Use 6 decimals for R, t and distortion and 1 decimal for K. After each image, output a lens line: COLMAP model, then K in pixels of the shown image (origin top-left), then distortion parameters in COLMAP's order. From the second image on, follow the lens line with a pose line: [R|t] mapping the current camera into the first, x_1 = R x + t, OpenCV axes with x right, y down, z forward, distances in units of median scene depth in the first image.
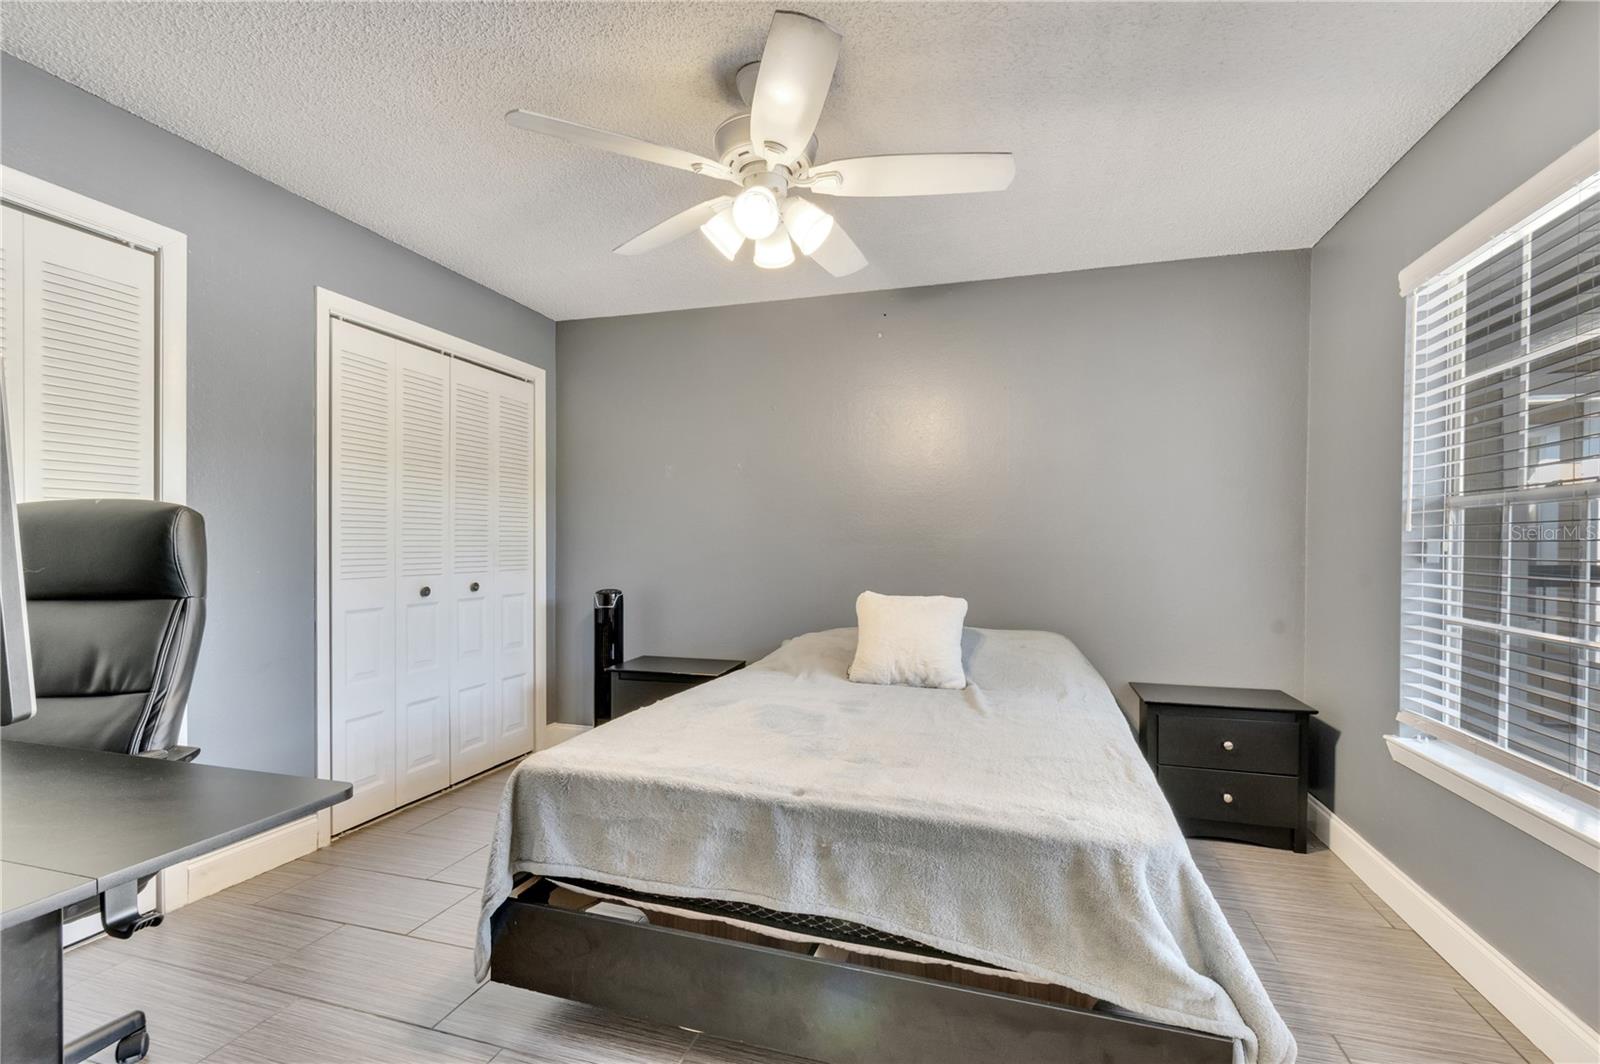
lens RADIAL K [[716.8, 0, 788.5], [0, 716.8, 547.3], [0, 0, 1]] dist [-0.000754, -0.000320]
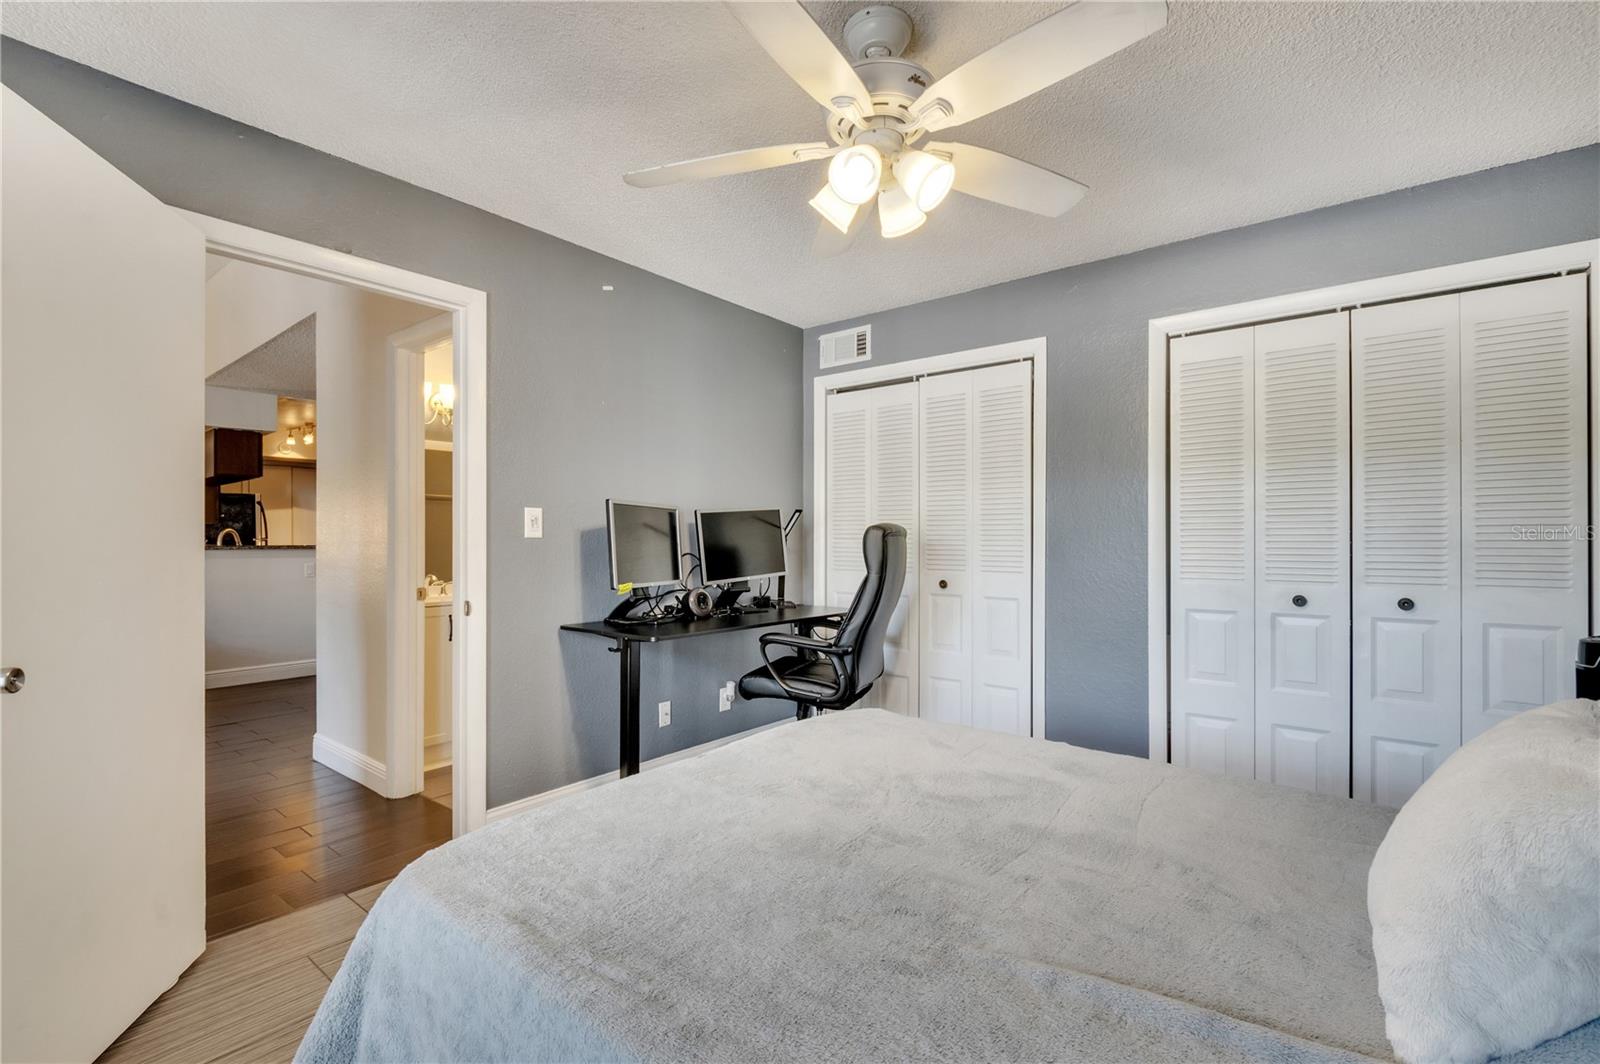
lens RADIAL K [[716.8, 0, 788.5], [0, 716.8, 547.3], [0, 0, 1]] dist [-0.000754, -0.000320]
pose [[-0.372698, 0.011519, -0.927881, 0.597584], [0.005236, 0.999933, 0.010311, -0.017118], [0.927938, -0.001016, -0.372733, 0.866308]]
